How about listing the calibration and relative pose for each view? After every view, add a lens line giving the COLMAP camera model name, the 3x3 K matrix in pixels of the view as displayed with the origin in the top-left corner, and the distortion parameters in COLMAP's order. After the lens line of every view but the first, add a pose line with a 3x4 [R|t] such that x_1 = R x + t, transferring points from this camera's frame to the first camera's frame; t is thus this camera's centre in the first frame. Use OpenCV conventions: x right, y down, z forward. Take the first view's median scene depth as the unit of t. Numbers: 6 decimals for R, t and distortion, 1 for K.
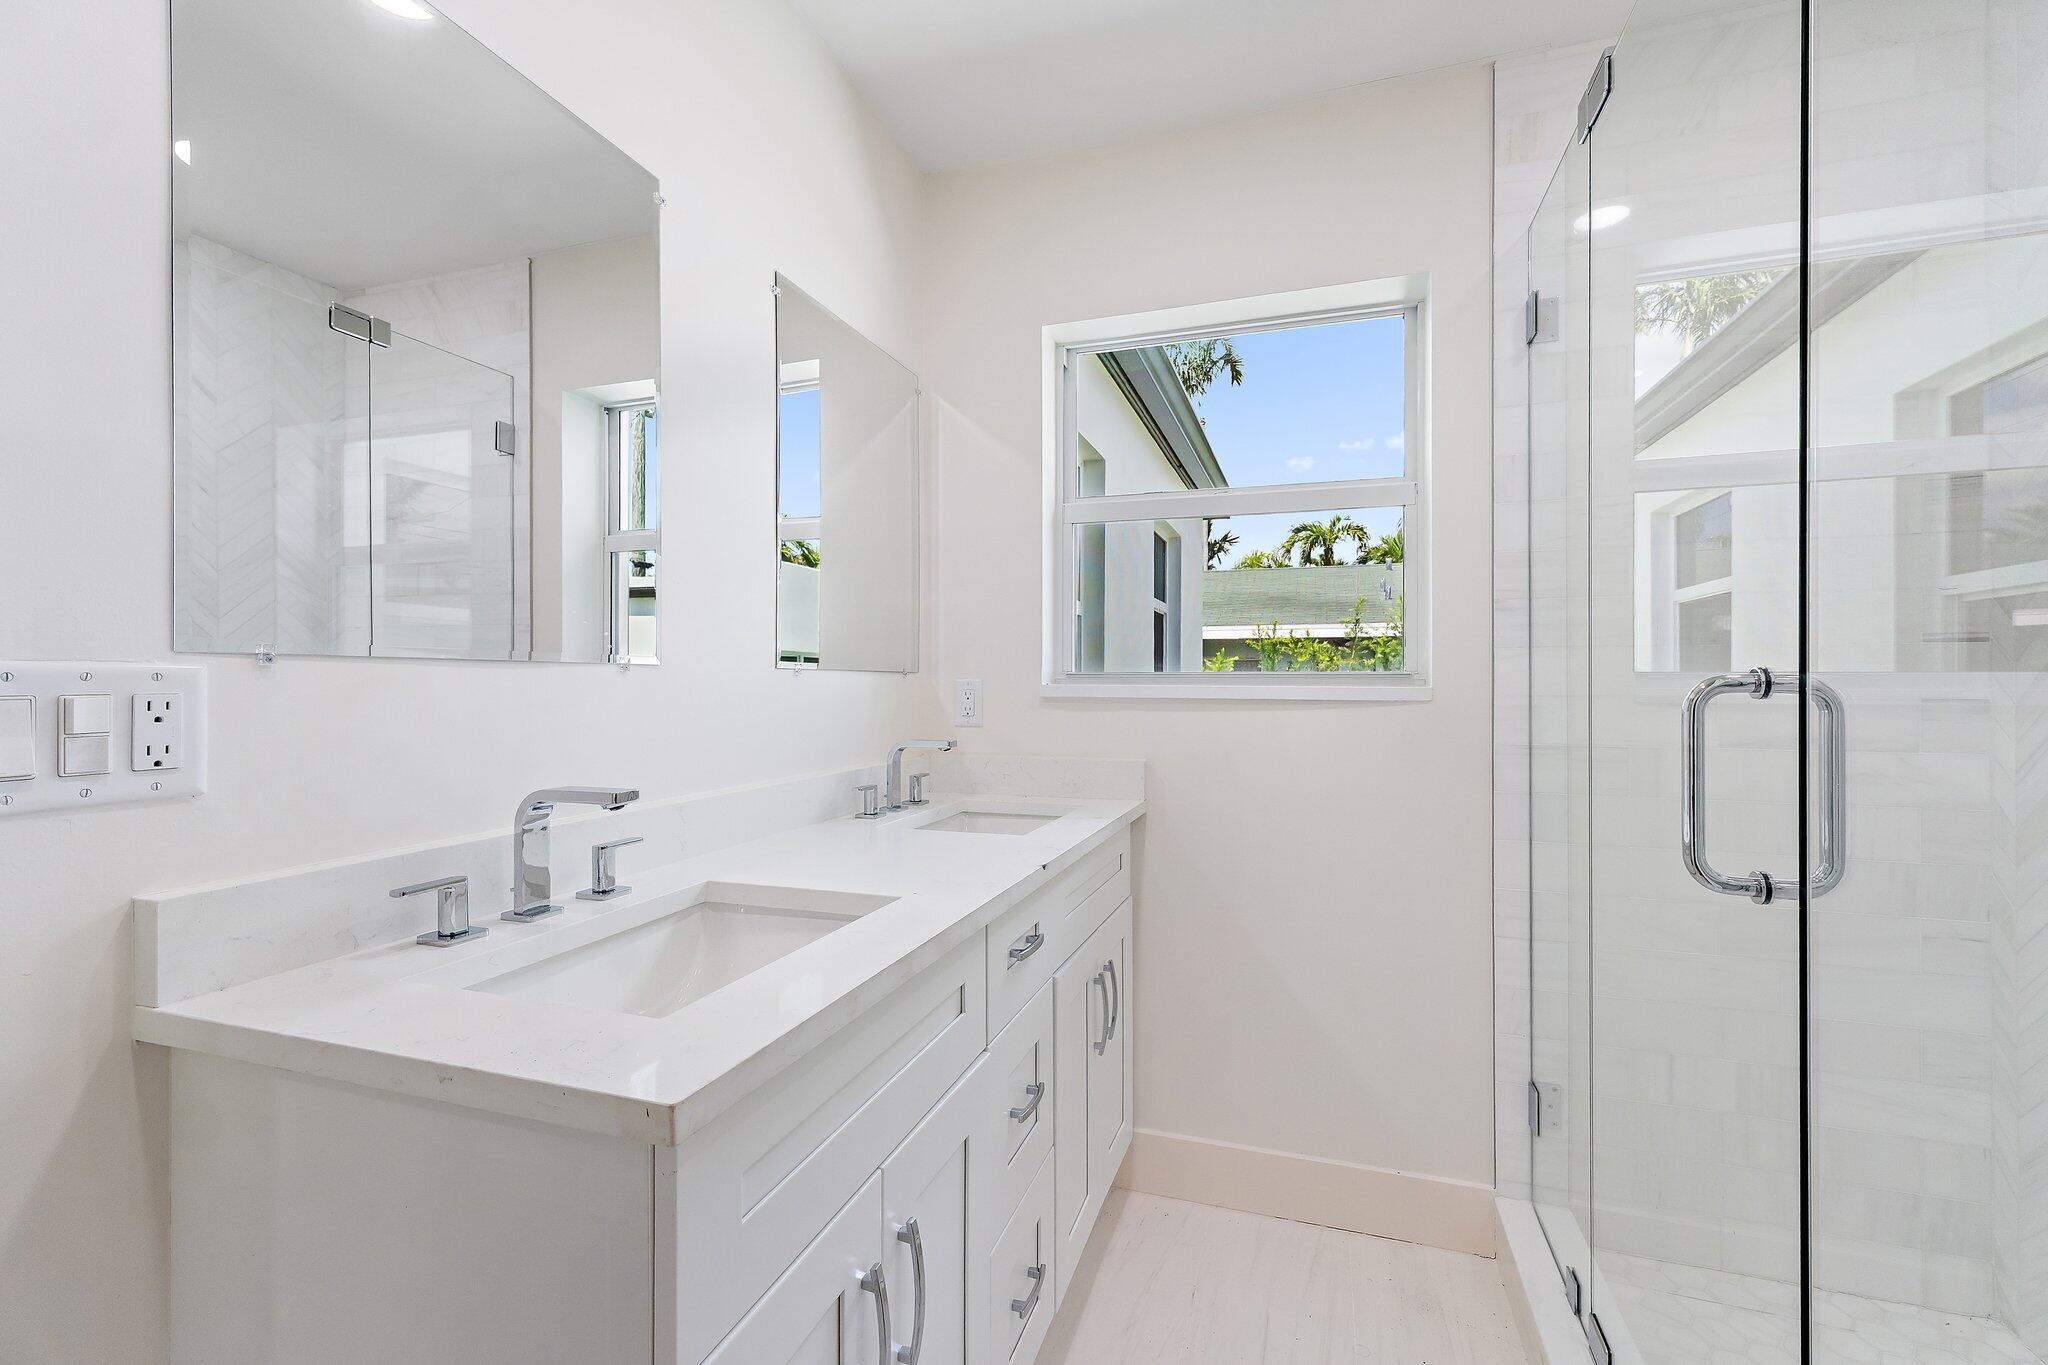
lens RADIAL K [[860.5, 0, 1024.0], [0, 860.5, 682.5], [0, 0, 1]] dist [-0.002248, -0.000204]
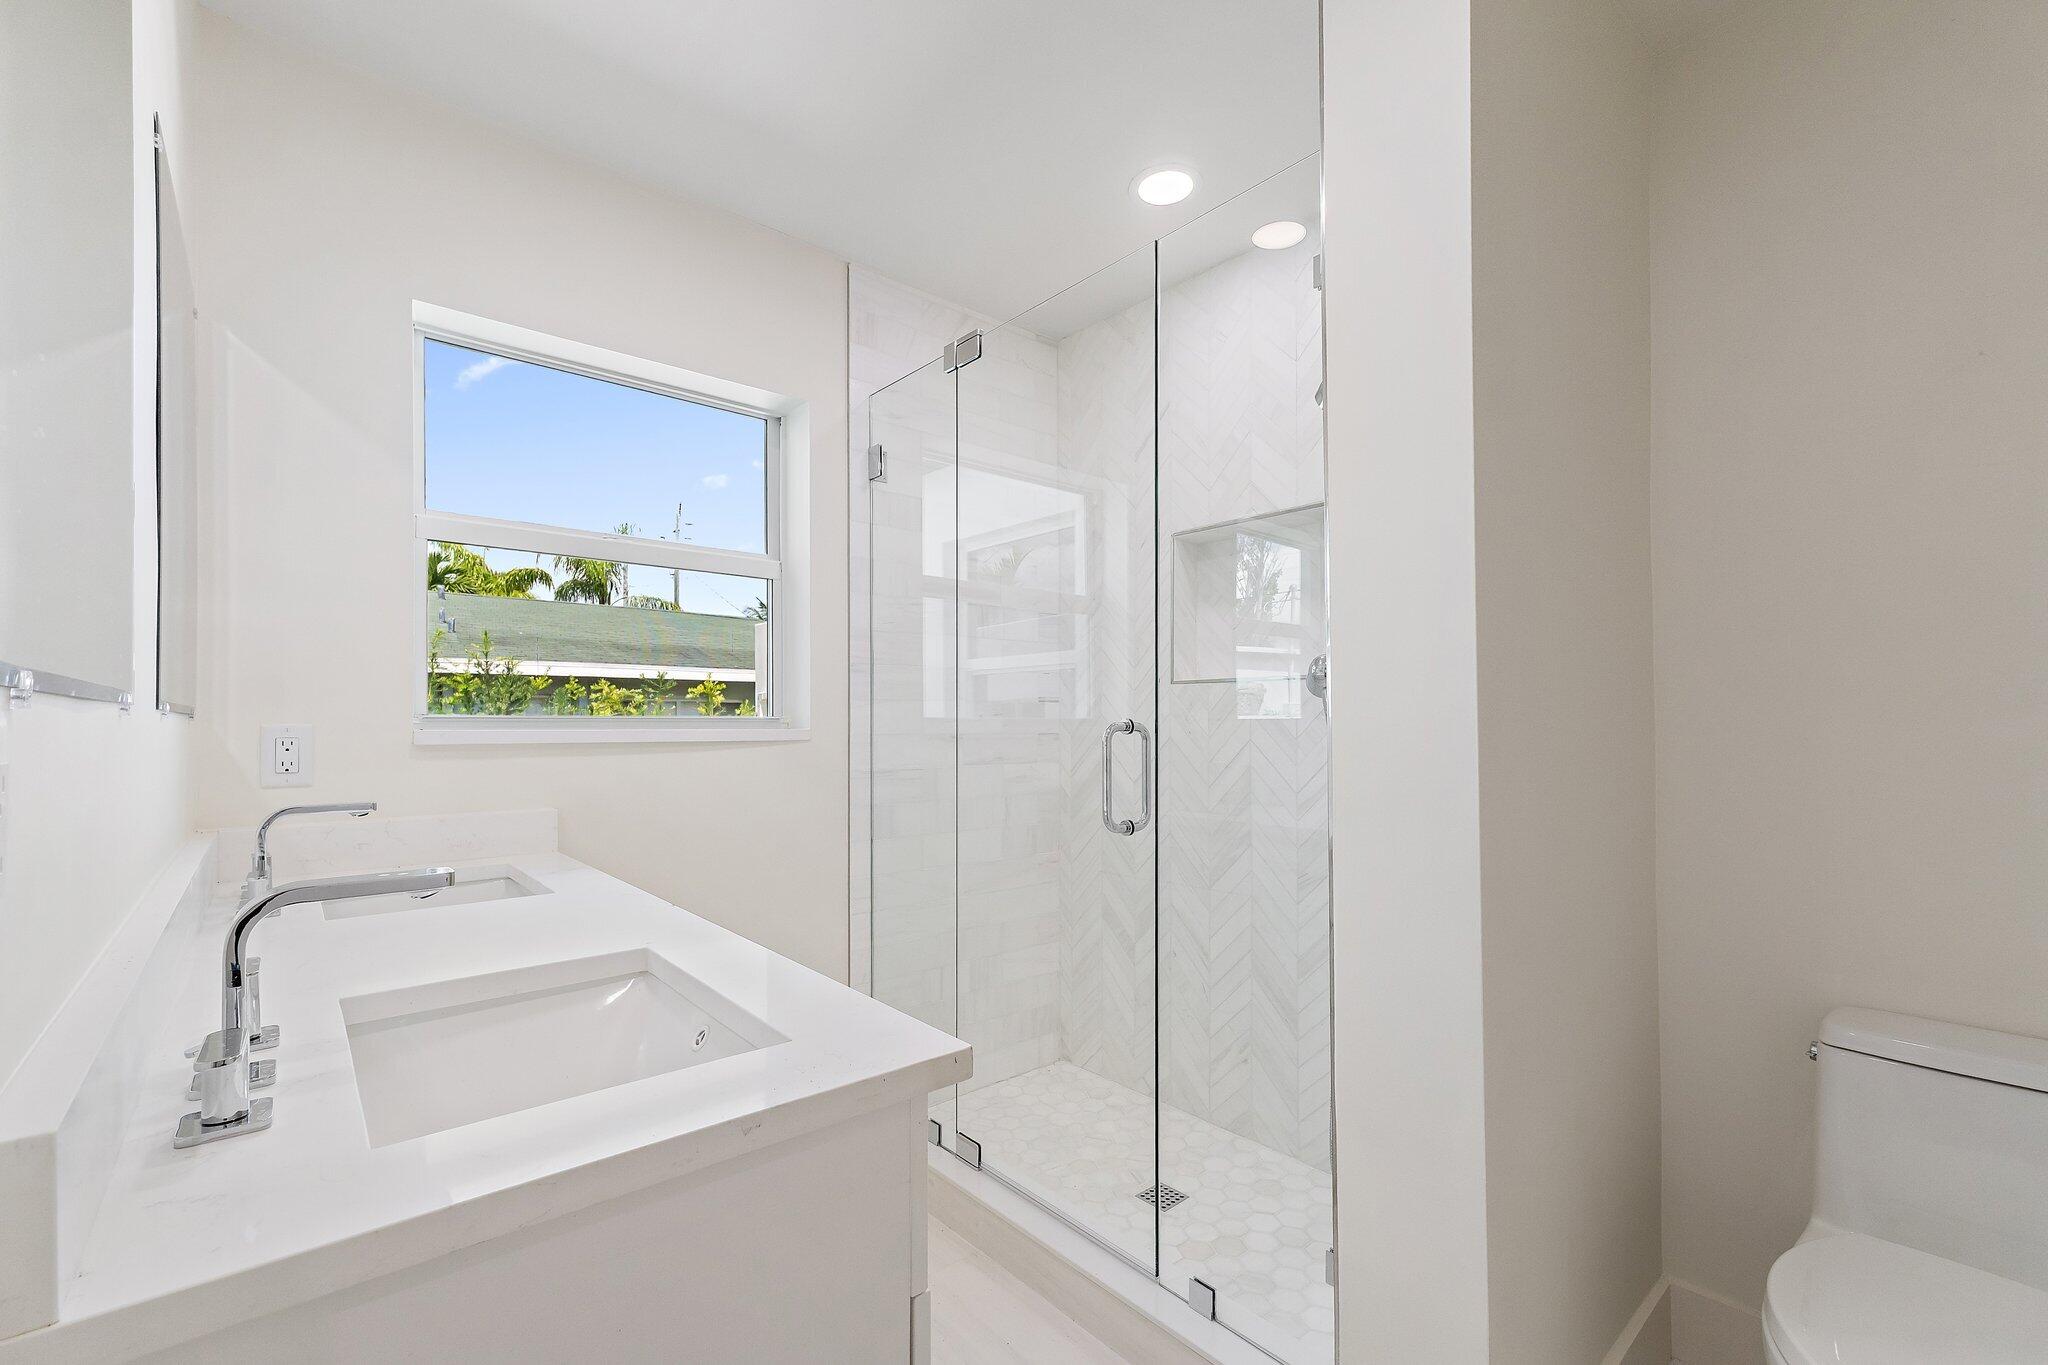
lens RADIAL K [[873.5, 0, 1026.1], [0, 873.5, 717.5], [0, 0, 1]] dist [0.002940, 0.000182]
pose [[0.508826, 0.002939, 0.860864, -0.490425], [0.002324, 0.999986, -0.004788, -0.005459], [-0.860866, 0.004437, 0.508812, 0.069578]]
